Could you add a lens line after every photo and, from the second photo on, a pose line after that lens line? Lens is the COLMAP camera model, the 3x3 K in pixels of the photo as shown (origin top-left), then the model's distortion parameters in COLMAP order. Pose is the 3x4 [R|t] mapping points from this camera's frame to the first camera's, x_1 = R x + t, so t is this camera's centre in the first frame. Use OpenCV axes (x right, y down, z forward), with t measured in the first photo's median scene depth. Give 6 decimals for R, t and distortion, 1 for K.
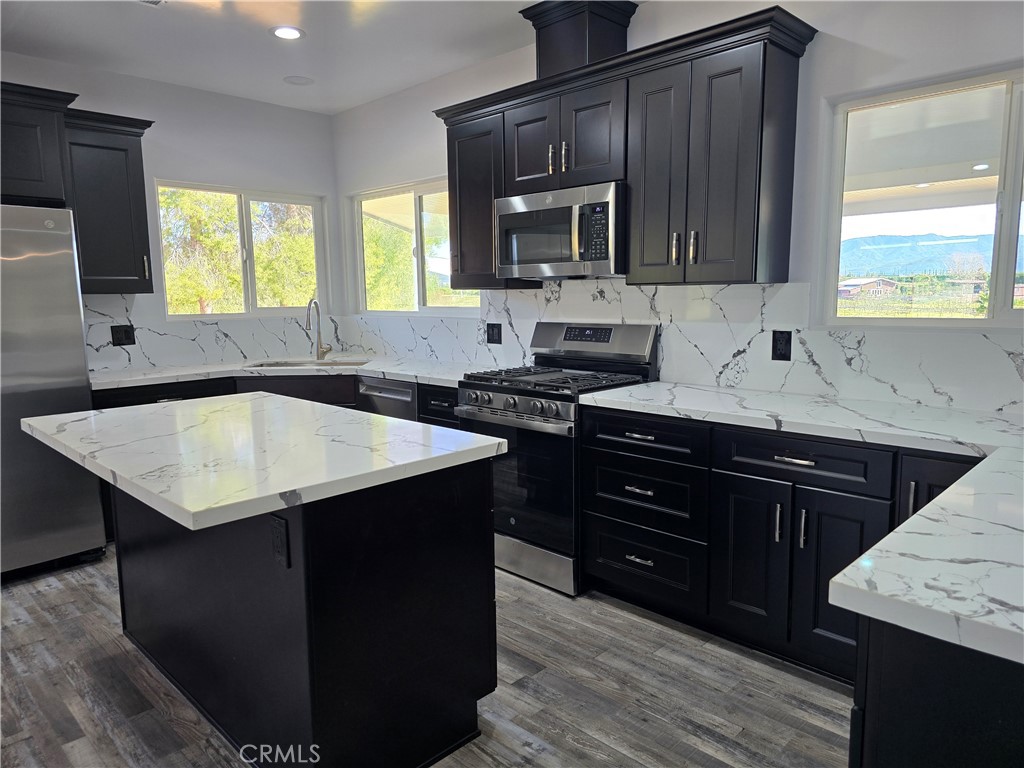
lens RADIAL K [[688.0, 0, 512.1], [0, 688.0, 388.9], [0, 0, 1]] dist [0.057991, -0.056462]
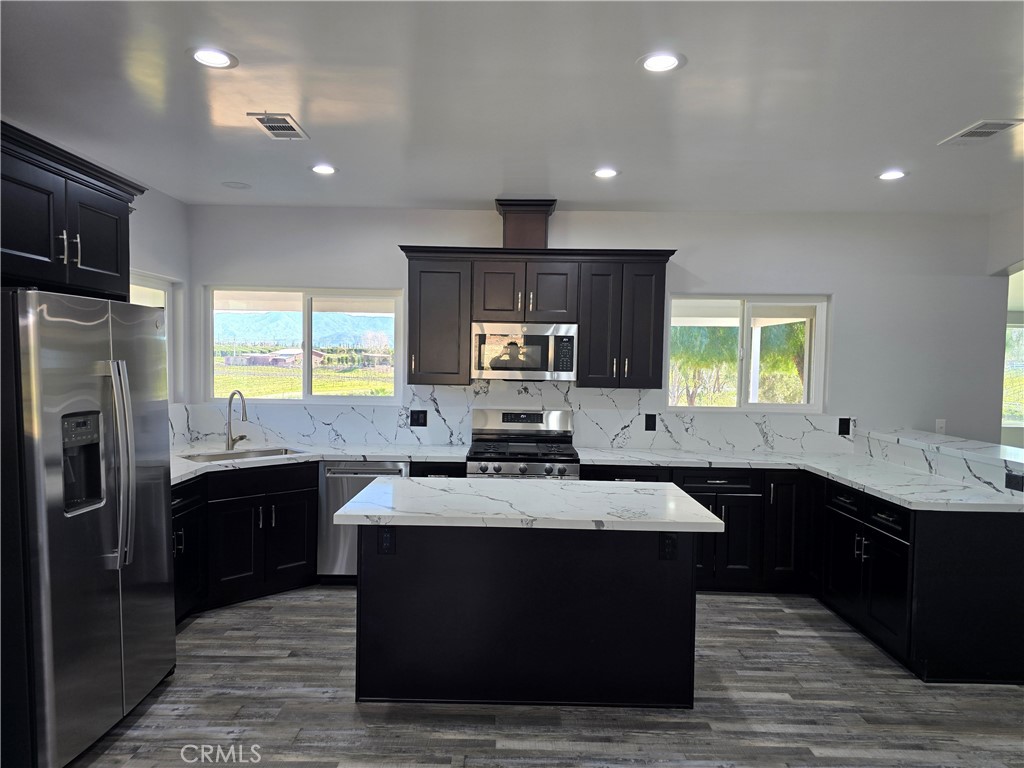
lens RADIAL K [[688.0, 0, 512.1], [0, 688.0, 388.9], [0, 0, 1]] dist [0.057991, -0.056462]
pose [[0.711981, -0.003195, 0.702191, -0.850019], [0.069572, 0.995390, -0.066013, -0.042788], [-0.698744, 0.095853, 0.708921, -0.011185]]
